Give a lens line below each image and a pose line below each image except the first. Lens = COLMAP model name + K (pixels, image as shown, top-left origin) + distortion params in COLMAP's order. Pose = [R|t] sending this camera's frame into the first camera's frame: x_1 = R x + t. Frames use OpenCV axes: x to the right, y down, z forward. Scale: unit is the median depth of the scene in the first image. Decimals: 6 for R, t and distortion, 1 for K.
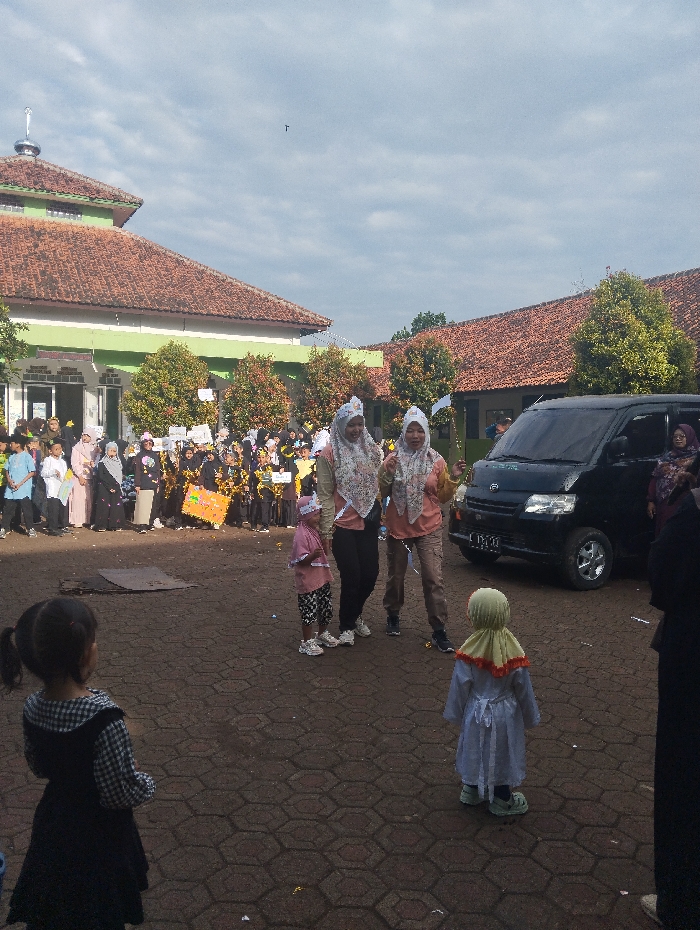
lens RADIAL K [[729.6, 0, 353.2], [0, 729.6, 453.6], [0, 0, 1]] dist [0.048887, -0.100344]
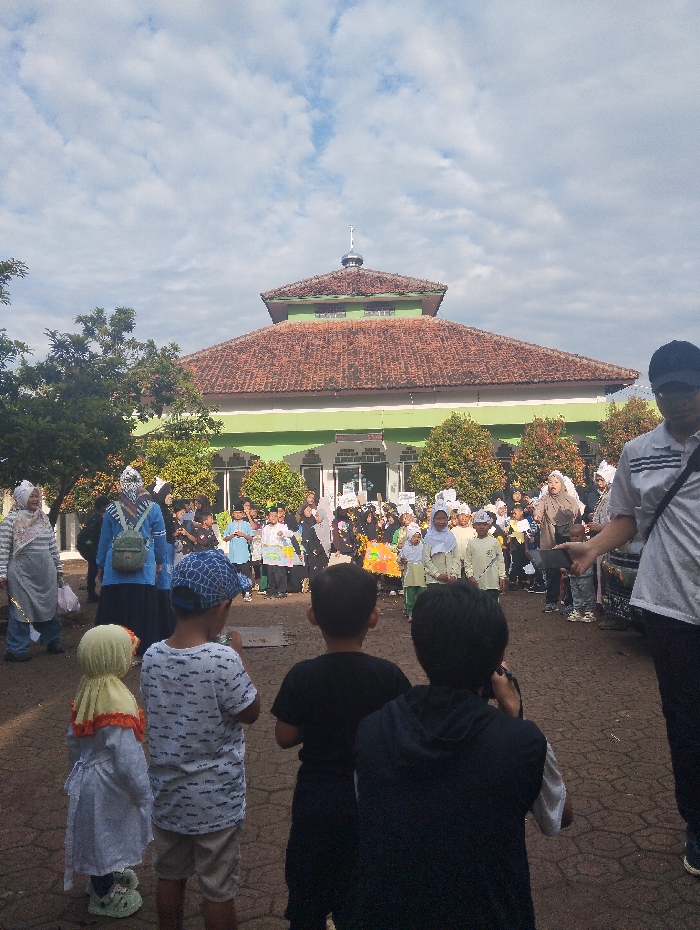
lens RADIAL K [[729.6, 0, 357.4], [0, 729.6, 464.0], [0, 0, 1]] dist [0.048887, -0.100344]
pose [[0.865548, -0.074751, -0.495217, 0.139295], [0.030323, 0.994806, -0.097165, 0.012448], [0.499908, 0.069084, 0.863319, 0.053601]]
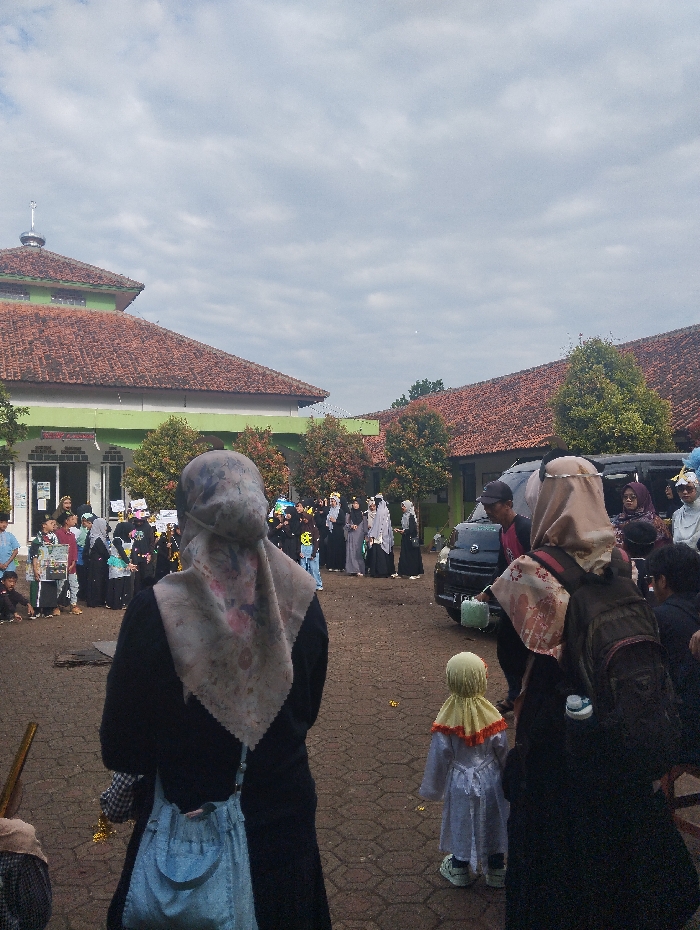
lens RADIAL K [[729.6, 0, 355.6], [0, 729.6, 459.2], [0, 0, 1]] dist [0.048887, -0.100344]
pose [[0.999350, -0.035454, -0.006484, 0.015873], [0.034778, 0.995794, -0.084768, 0.000896], [0.009462, 0.084487, 0.996380, -0.020464]]
